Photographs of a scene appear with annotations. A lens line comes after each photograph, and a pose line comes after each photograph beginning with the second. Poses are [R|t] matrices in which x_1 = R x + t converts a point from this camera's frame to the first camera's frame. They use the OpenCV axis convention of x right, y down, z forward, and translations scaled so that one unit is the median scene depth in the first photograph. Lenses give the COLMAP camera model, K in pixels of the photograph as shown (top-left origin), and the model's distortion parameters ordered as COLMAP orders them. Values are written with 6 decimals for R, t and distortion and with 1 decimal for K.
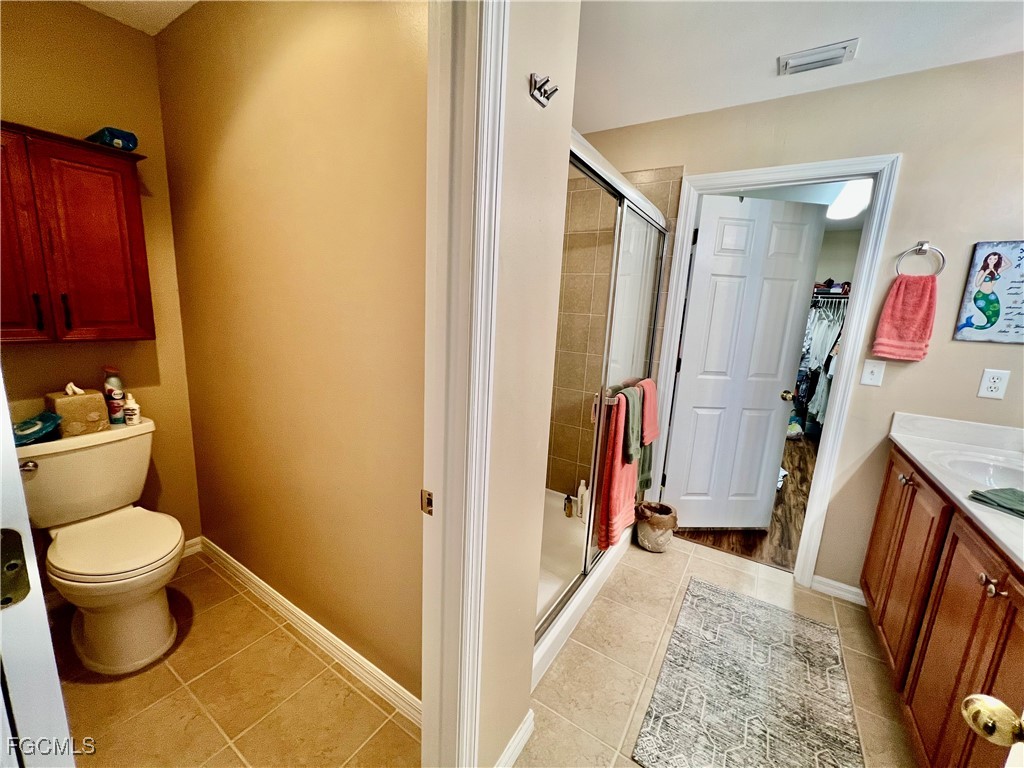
lens RADIAL K [[408.3, 0, 516.4], [0, 408.3, 384.9], [0, 0, 1]] dist [-0.001648, 0.000505]
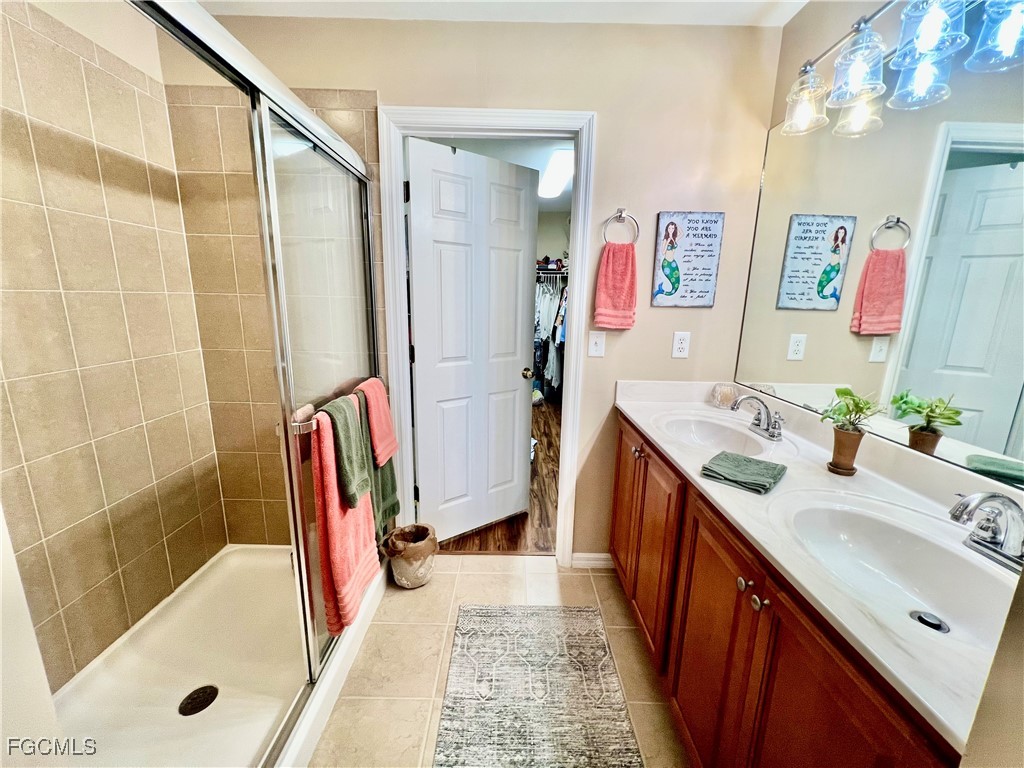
lens RADIAL K [[408.3, 0, 514.3], [0, 408.3, 384.9], [0, 0, 1]] dist [-0.001648, 0.000505]
pose [[0.842384, -0.148564, 0.517994, 0.175845], [0.125646, 0.988901, 0.079293, -0.034057], [-0.524025, -0.001712, 0.851701, 0.256843]]
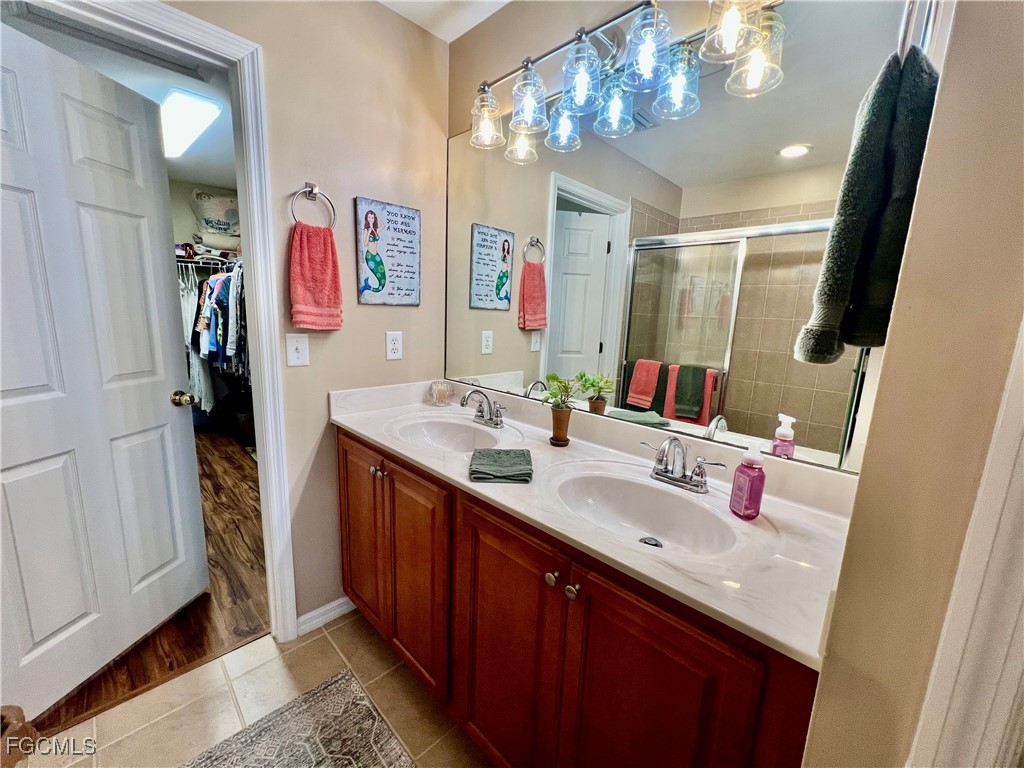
lens RADIAL K [[408.3, 0, 510.1], [0, 408.3, 385.0], [0, 0, 1]] dist [-0.001648, 0.000505]
pose [[0.218902, -0.217874, 0.951111, 0.198701], [0.156072, 0.970020, 0.186285, -0.045067], [-0.963184, 0.107664, 0.246343, 0.409998]]
